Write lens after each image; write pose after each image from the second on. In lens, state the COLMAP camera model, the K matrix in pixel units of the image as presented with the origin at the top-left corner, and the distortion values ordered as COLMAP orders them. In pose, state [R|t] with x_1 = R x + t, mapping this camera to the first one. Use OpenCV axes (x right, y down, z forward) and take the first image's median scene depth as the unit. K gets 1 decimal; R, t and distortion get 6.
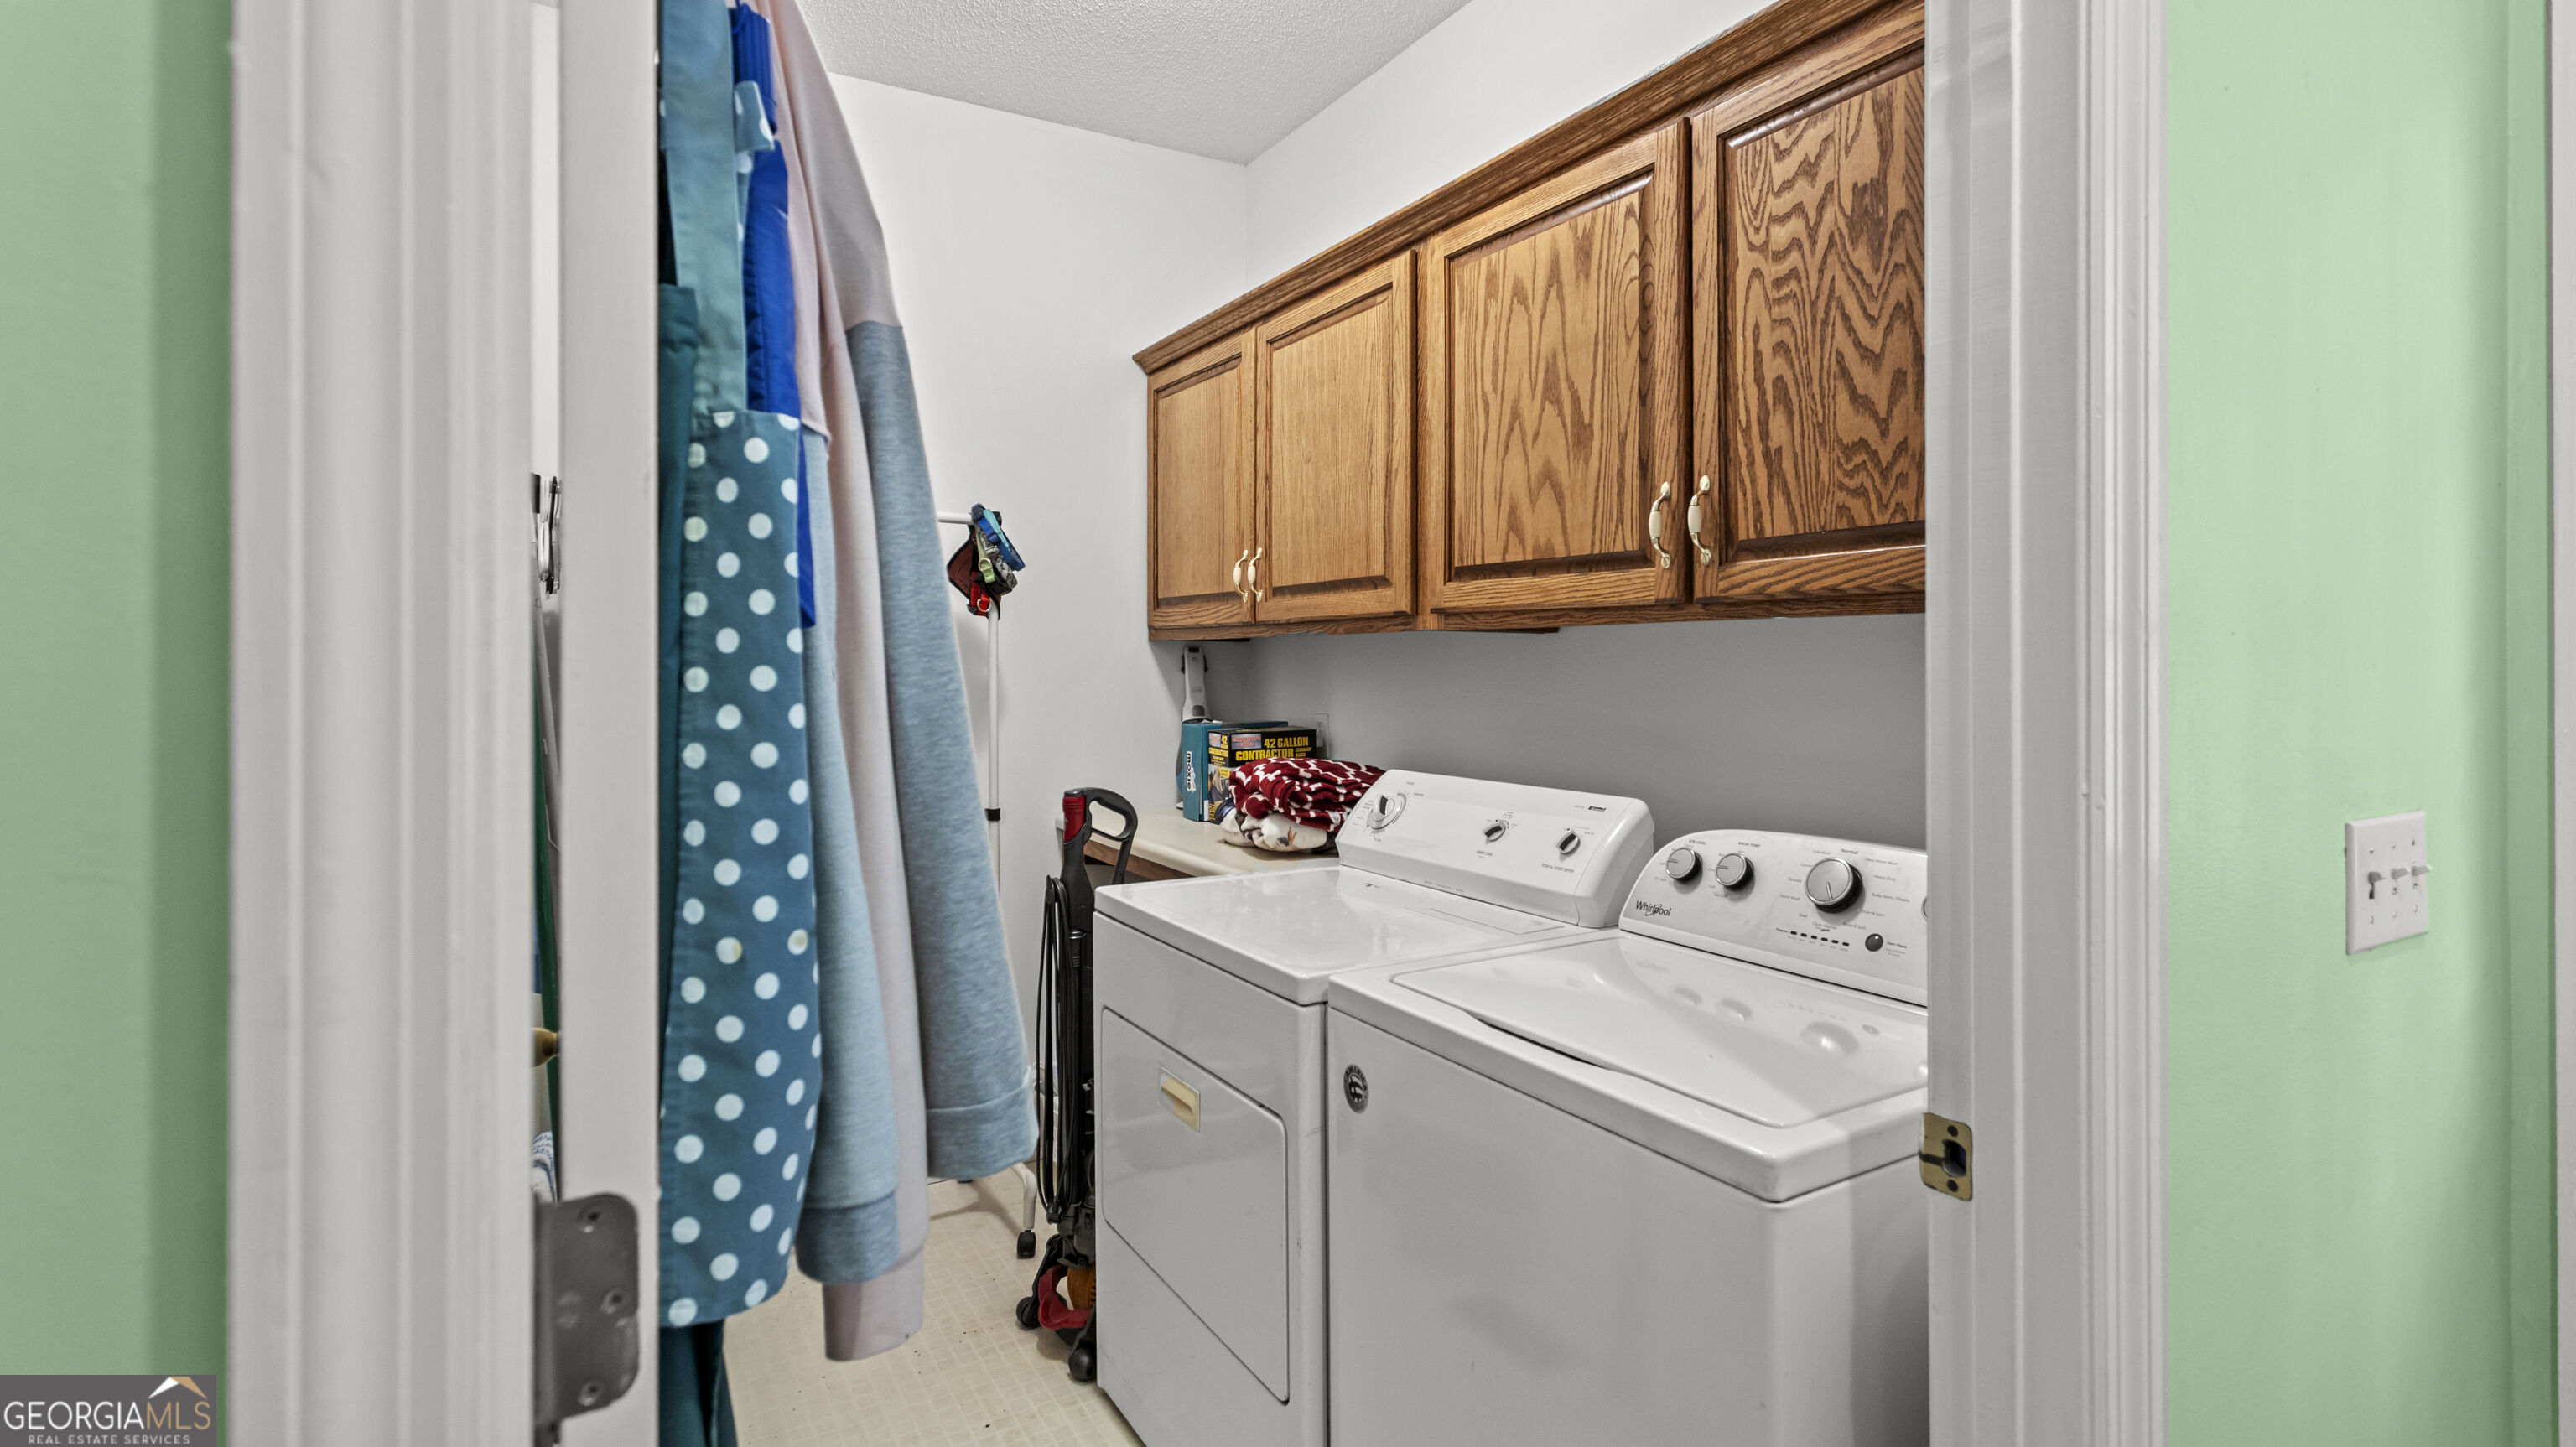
lens RADIAL K [[1234.5, 0, 1296.0], [0, 1234.5, 695.1], [0, 0, 1]] dist [0.001250, 0.001114]
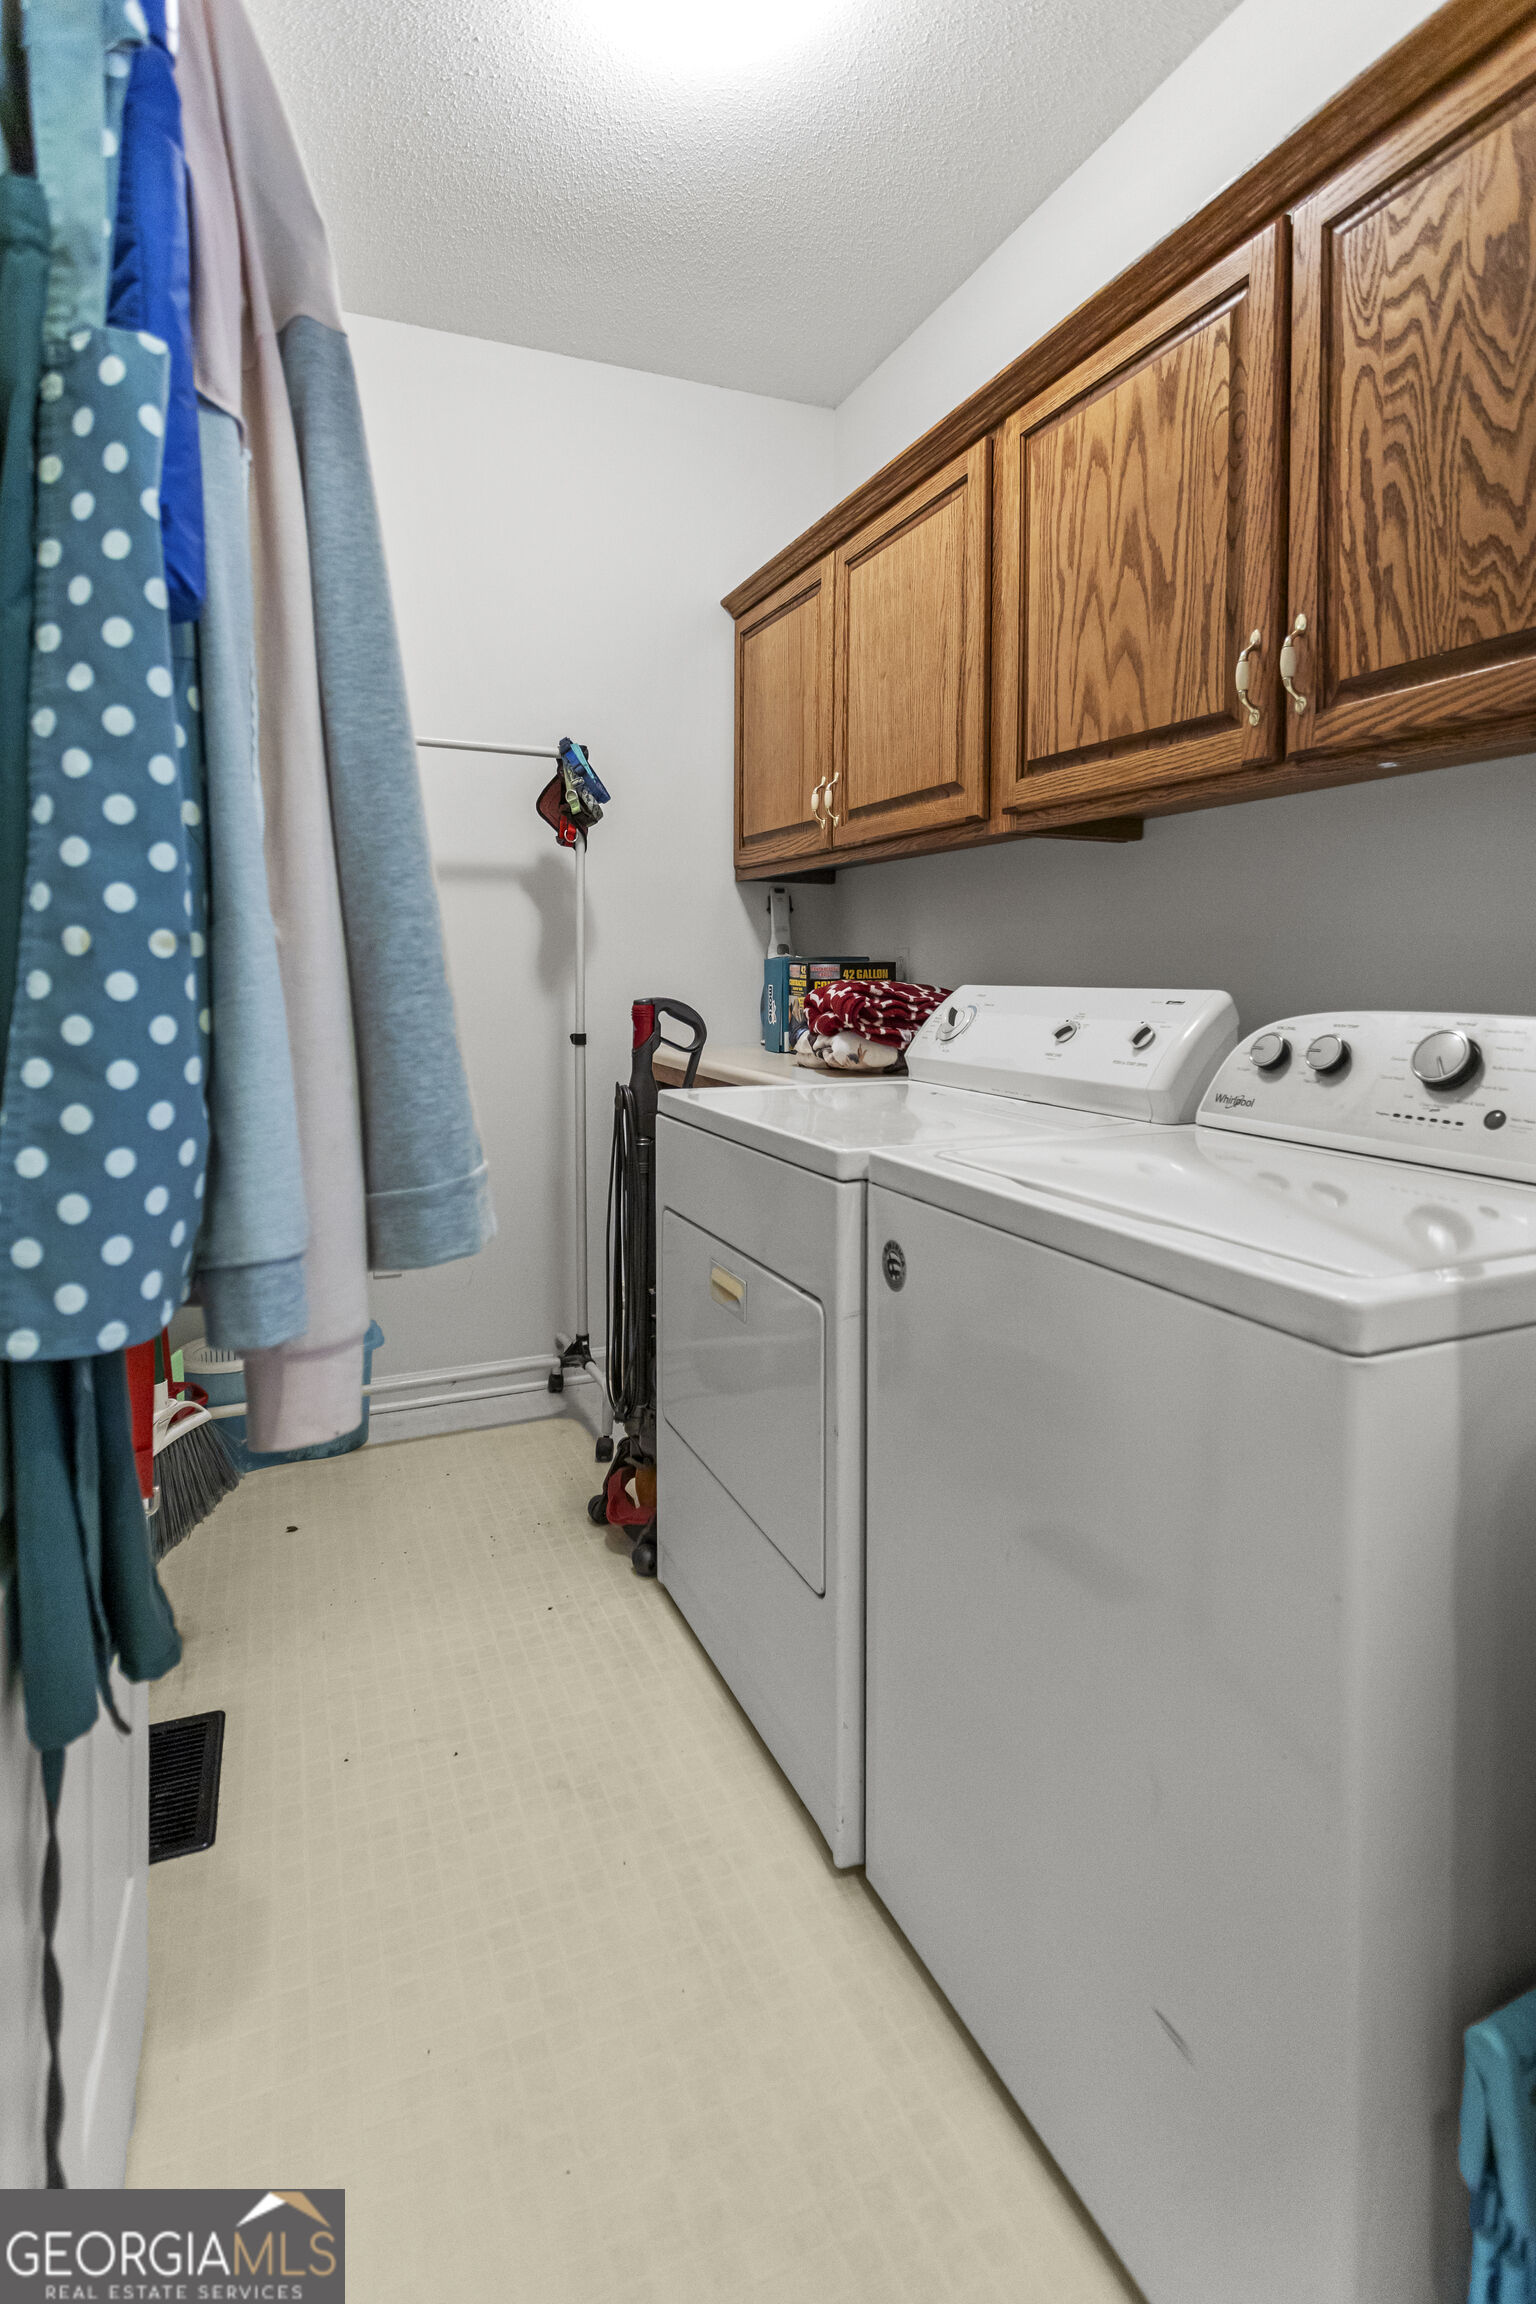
lens RADIAL K [[1149.2, 0, 745.5], [0, 1149.2, 1014.8], [0, 0, 1]] dist [0.002333, 0.000713]
pose [[0.989794, 0.010001, -0.142155, 0.053498], [-0.007542, 0.999813, 0.017829, 0.102424], [0.142307, -0.016575, 0.989684, 0.110703]]
